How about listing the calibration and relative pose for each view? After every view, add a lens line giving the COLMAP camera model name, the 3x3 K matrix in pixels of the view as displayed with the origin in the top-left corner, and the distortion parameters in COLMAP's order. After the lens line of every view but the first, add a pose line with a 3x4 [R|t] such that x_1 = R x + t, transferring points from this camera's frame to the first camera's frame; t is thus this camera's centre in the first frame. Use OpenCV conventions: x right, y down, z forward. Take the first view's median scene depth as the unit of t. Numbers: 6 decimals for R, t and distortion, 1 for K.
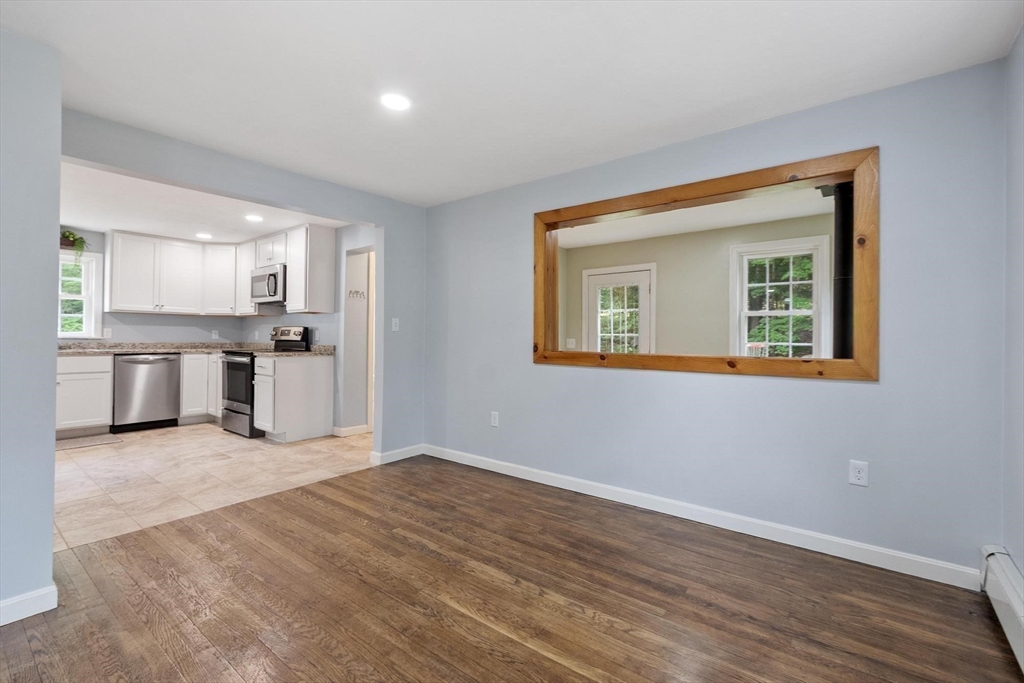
lens RADIAL K [[448.2, 0, 510.0], [0, 448.2, 337.5], [0, 0, 1]] dist [-0.000536, -0.000282]
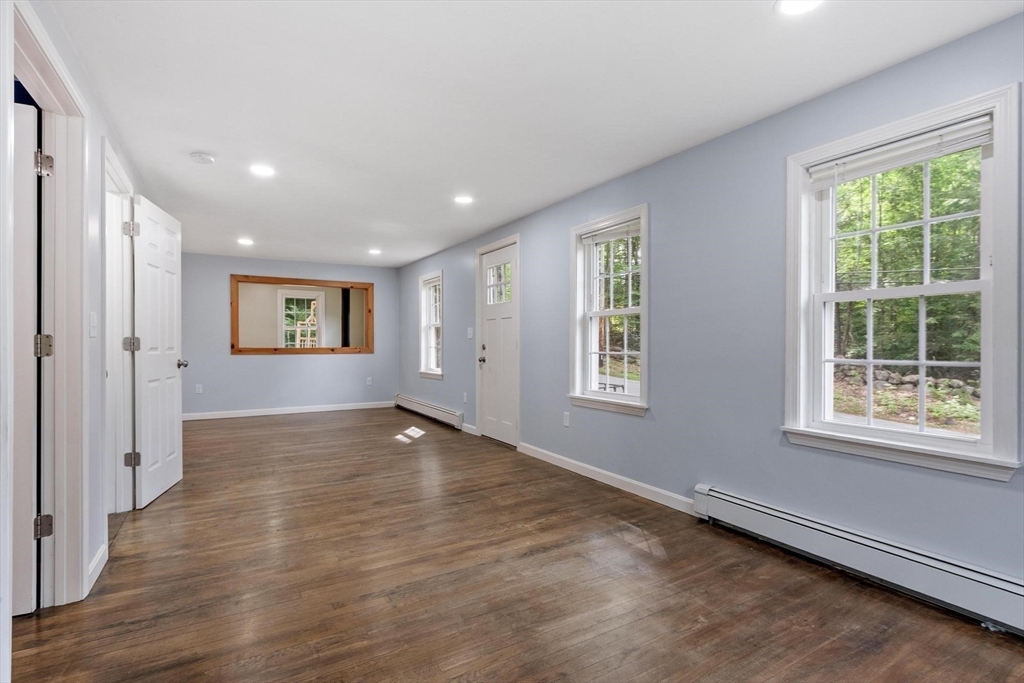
lens RADIAL K [[494.2, 0, 499.5], [0, 494.2, 346.0], [0, 0, 1]] dist [-0.000962, 0.000564]
pose [[0.390658, -0.014301, 0.920425, -0.994531], [0.003044, 0.999894, 0.014244, -0.002388], [-0.920531, -0.002762, 0.390660, -0.590501]]
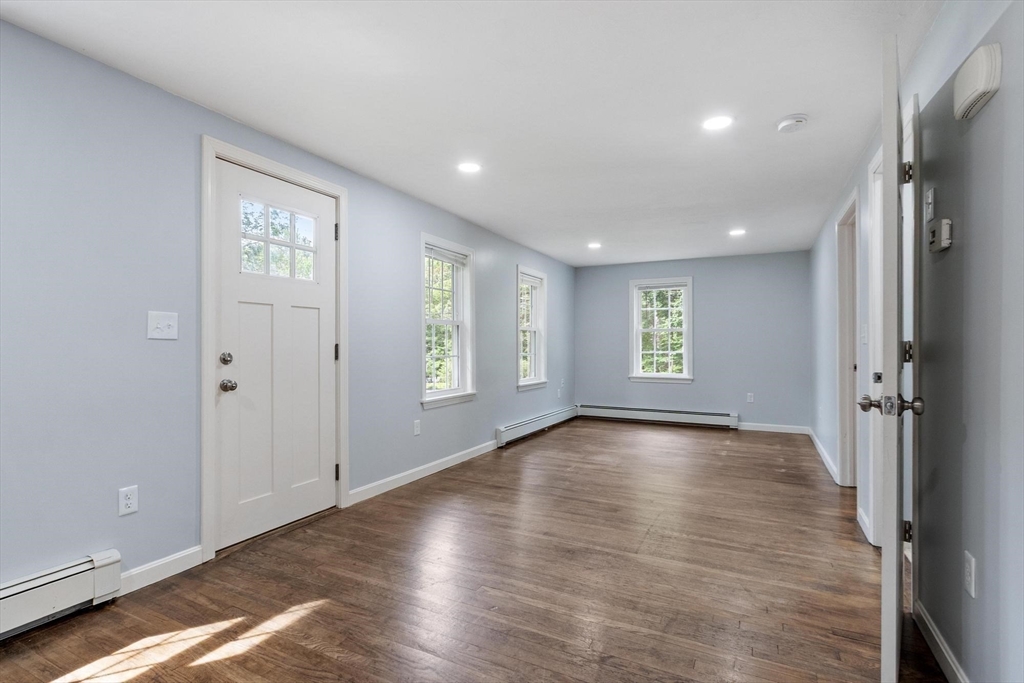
lens RADIAL K [[494.2, 0, 510.5], [0, 494.2, 345.3], [0, 0, 1]] dist [-0.000962, 0.000564]
pose [[-0.981765, -0.008638, -0.189902, -0.167652], [-0.008138, 0.999961, -0.003412, 0.000893], [0.189924, -0.001804, -0.981797, 0.463812]]
